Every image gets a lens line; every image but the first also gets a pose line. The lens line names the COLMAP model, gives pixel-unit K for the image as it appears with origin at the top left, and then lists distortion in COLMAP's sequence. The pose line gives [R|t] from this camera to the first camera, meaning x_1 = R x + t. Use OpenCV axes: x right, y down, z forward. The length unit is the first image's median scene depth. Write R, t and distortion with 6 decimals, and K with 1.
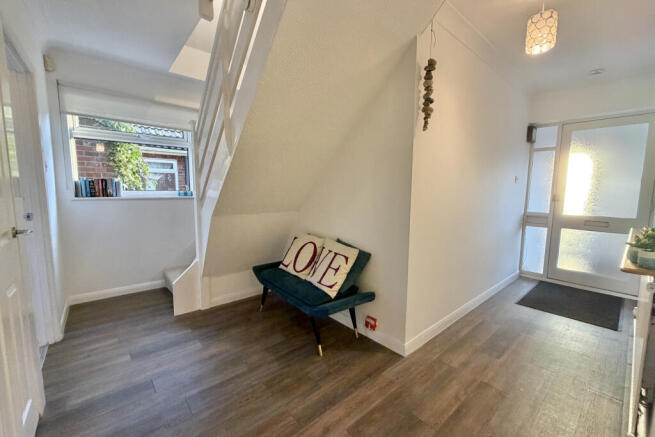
lens RADIAL K [[262.3, 0, 325.8], [0, 262.3, 217.9], [0, 0, 1]] dist [-0.001200, 0.000091]
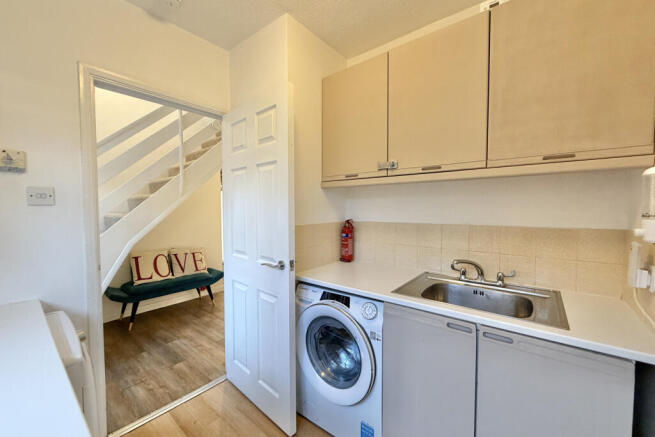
lens RADIAL K [[262.3, 0, 326.2], [0, 262.3, 218.9], [0, 0, 1]] dist [-0.001200, 0.000091]
pose [[-0.188539, -0.045426, 0.981015, -1.799045], [0.101880, 0.992635, 0.065544, -0.106446], [-0.976767, 0.112303, -0.182522, 0.450410]]
